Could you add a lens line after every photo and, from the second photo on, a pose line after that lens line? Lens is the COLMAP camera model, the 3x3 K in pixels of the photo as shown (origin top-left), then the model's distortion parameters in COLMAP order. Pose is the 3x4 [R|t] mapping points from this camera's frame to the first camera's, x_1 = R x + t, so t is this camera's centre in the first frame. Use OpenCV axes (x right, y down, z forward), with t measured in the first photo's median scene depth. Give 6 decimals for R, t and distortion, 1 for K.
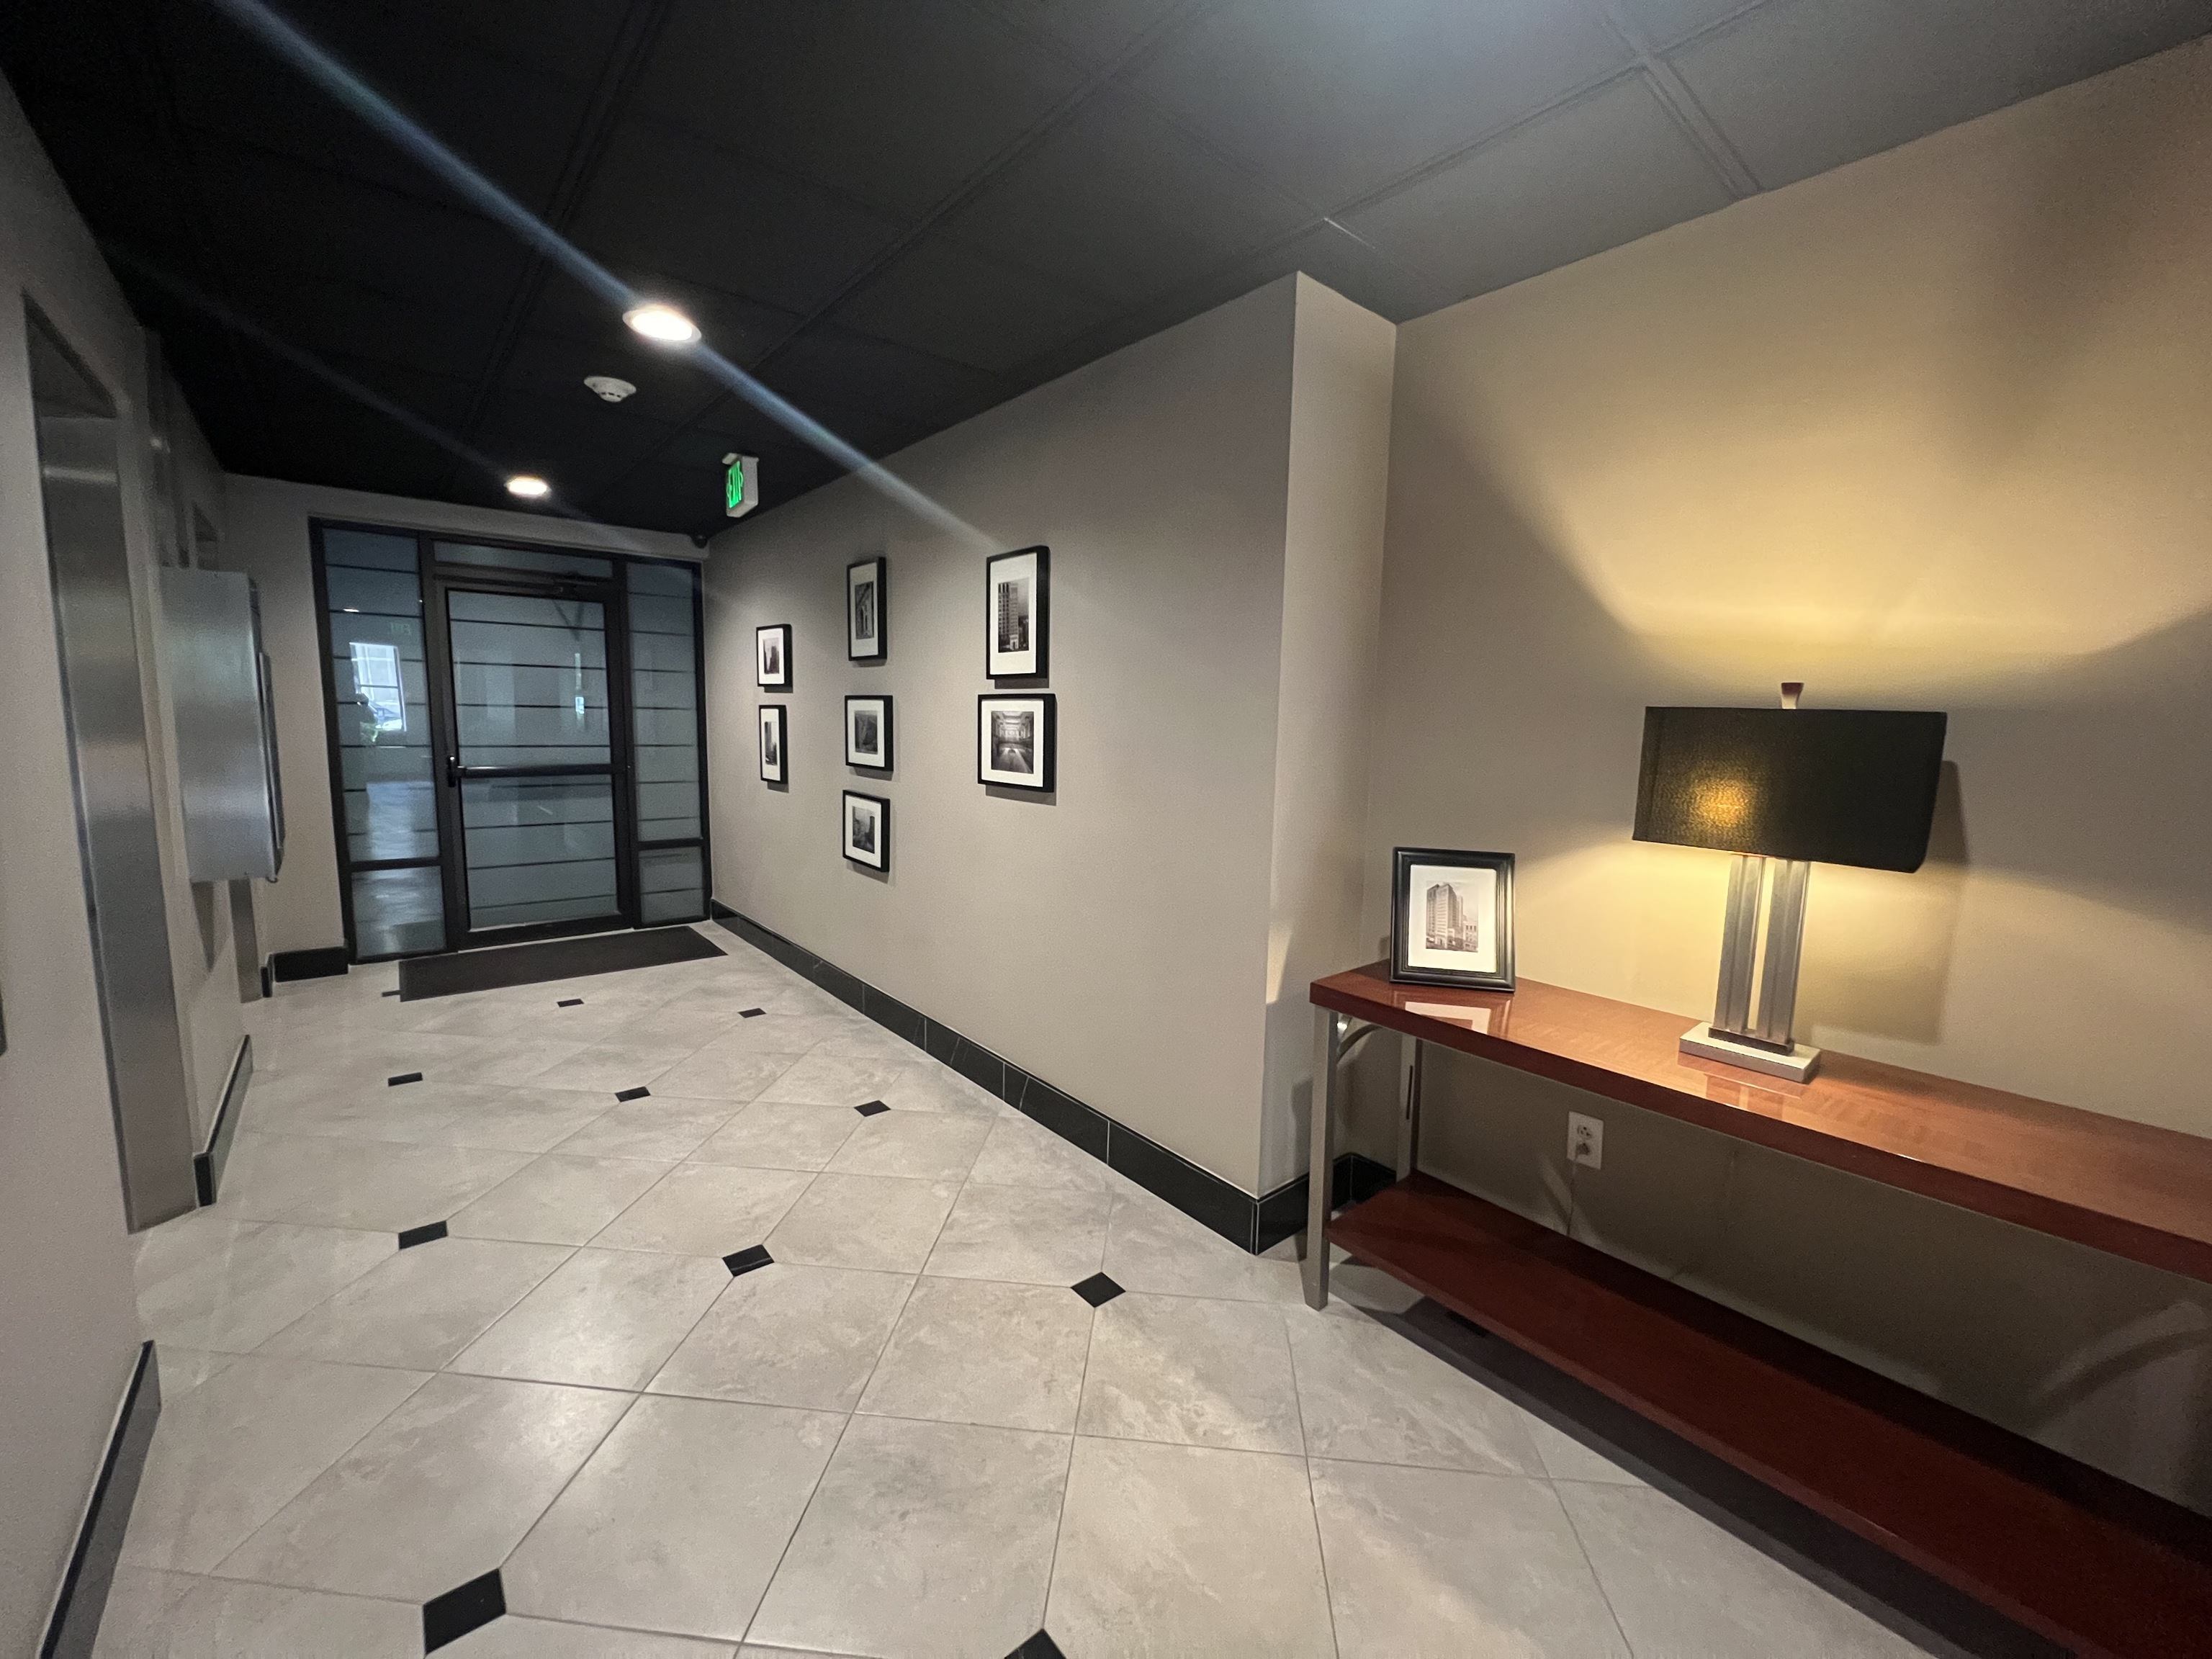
lens RADIAL K [[888.4, 0, 1099.0], [0, 888.4, 820.5], [0, 0, 1]] dist [-0.001698, 0.000315]
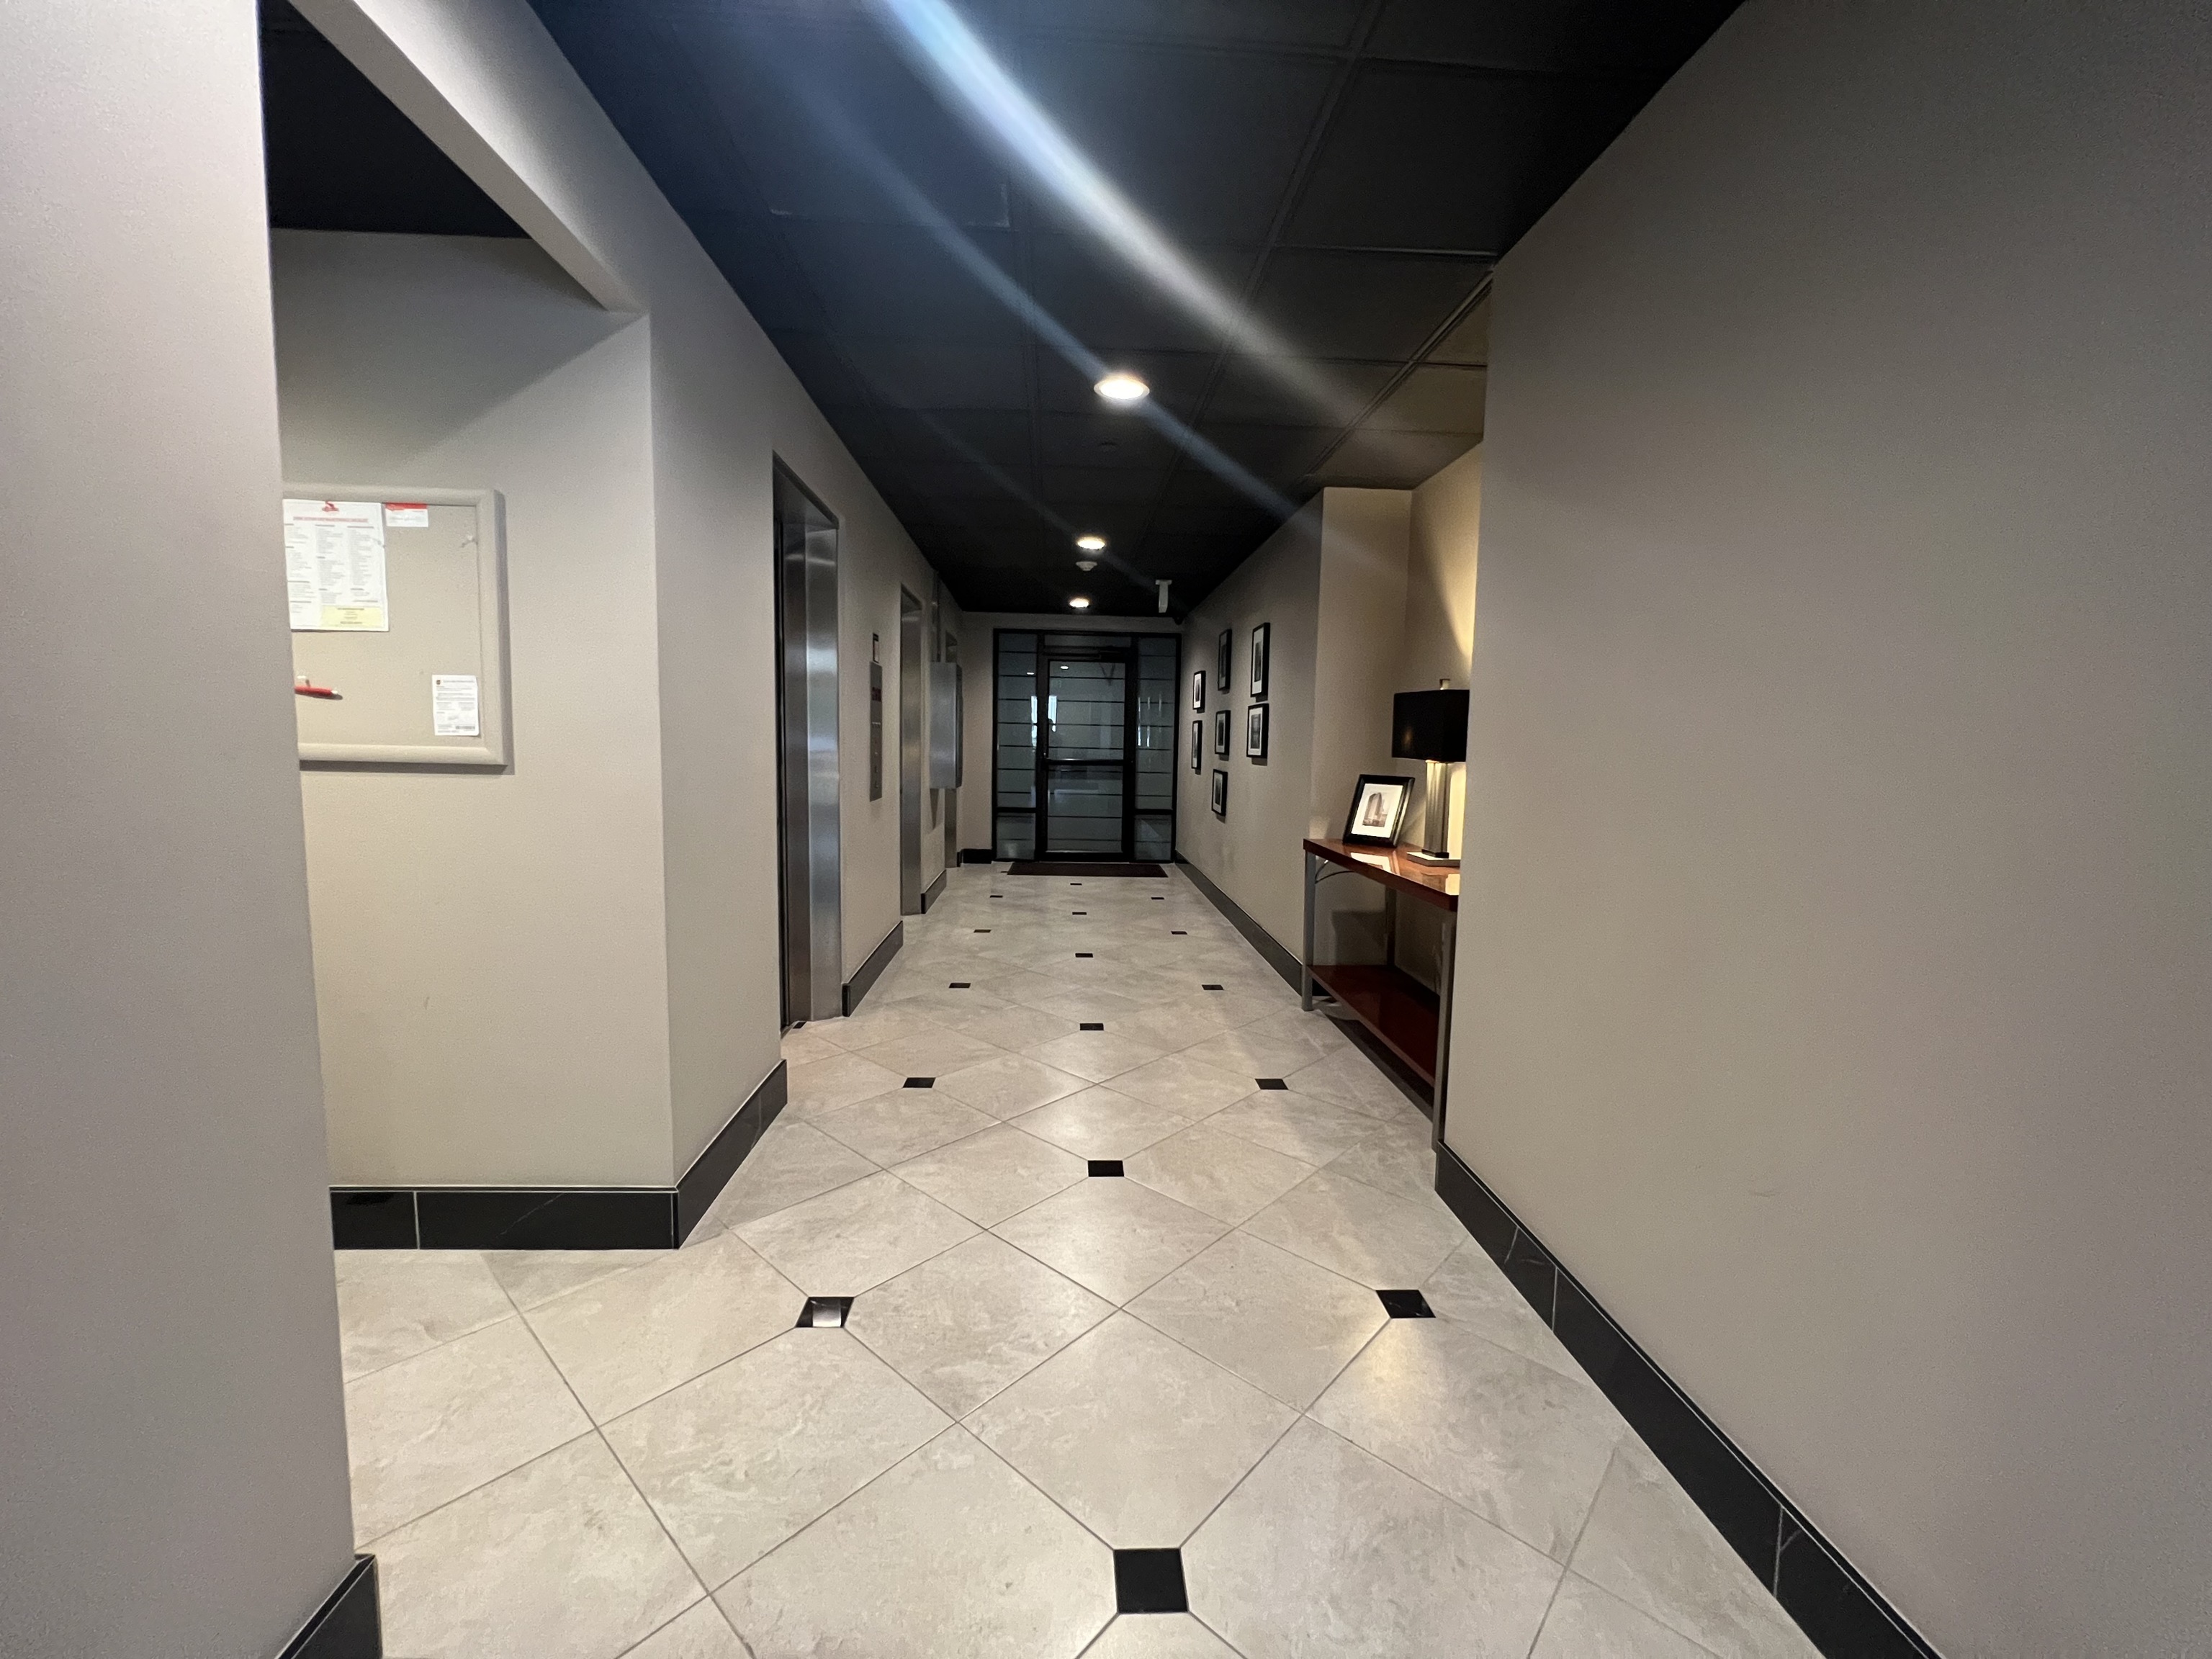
lens RADIAL K [[888.4, 0, 1104.6], [0, 888.4, 826.7], [0, 0, 1]] dist [-0.001698, 0.000315]
pose [[0.802287, 0.054293, -0.594464, 0.481785], [-0.075775, 0.997062, -0.011203, 0.095401], [0.592110, 0.054034, 0.804044, -0.396578]]
